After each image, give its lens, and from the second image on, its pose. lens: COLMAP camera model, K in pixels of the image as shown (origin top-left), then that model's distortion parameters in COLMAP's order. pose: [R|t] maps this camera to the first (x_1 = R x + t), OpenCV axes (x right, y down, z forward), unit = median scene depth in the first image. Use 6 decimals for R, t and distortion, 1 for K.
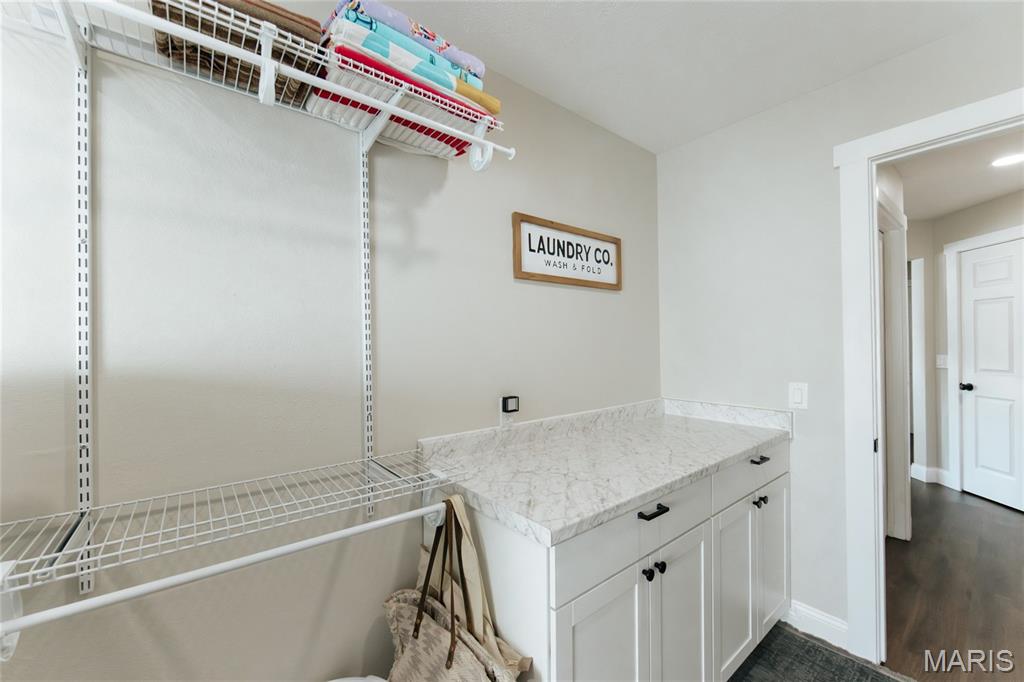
lens RADIAL K [[399.9, 0, 513.5], [0, 399.9, 344.1], [0, 0, 1]] dist [-0.000923, -0.000539]
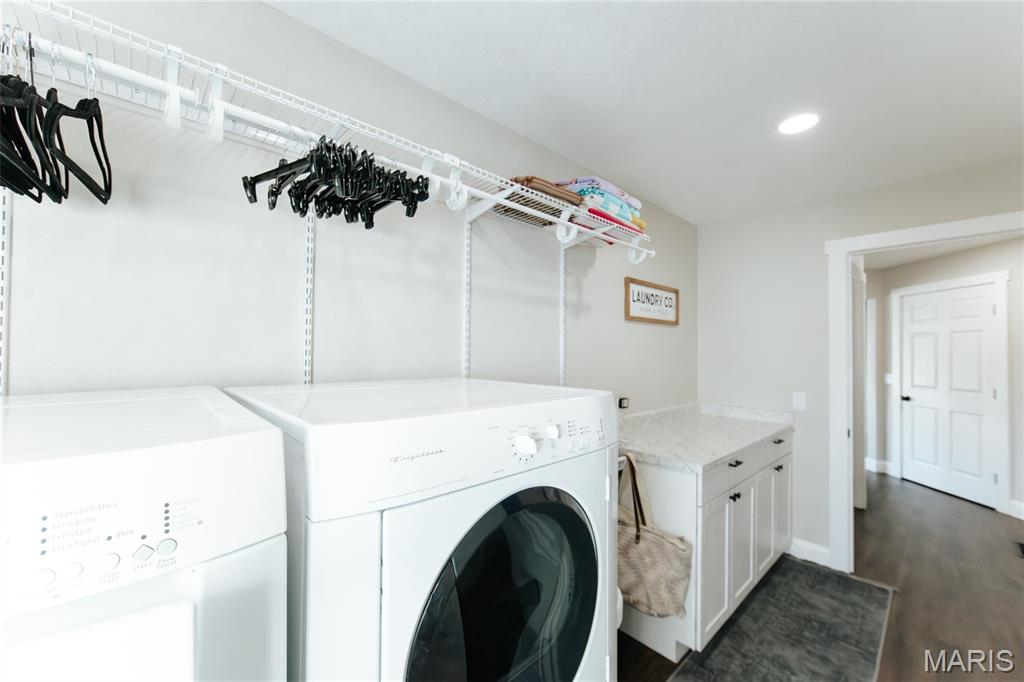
lens RADIAL K [[399.9, 0, 510.2], [0, 399.9, 344.6], [0, 0, 1]] dist [-0.000923, -0.000539]
pose [[0.997663, 0.025405, 0.063423, -0.495678], [-0.024432, 0.999572, -0.016076, -0.034851], [-0.063804, 0.014489, 0.997857, -0.456368]]
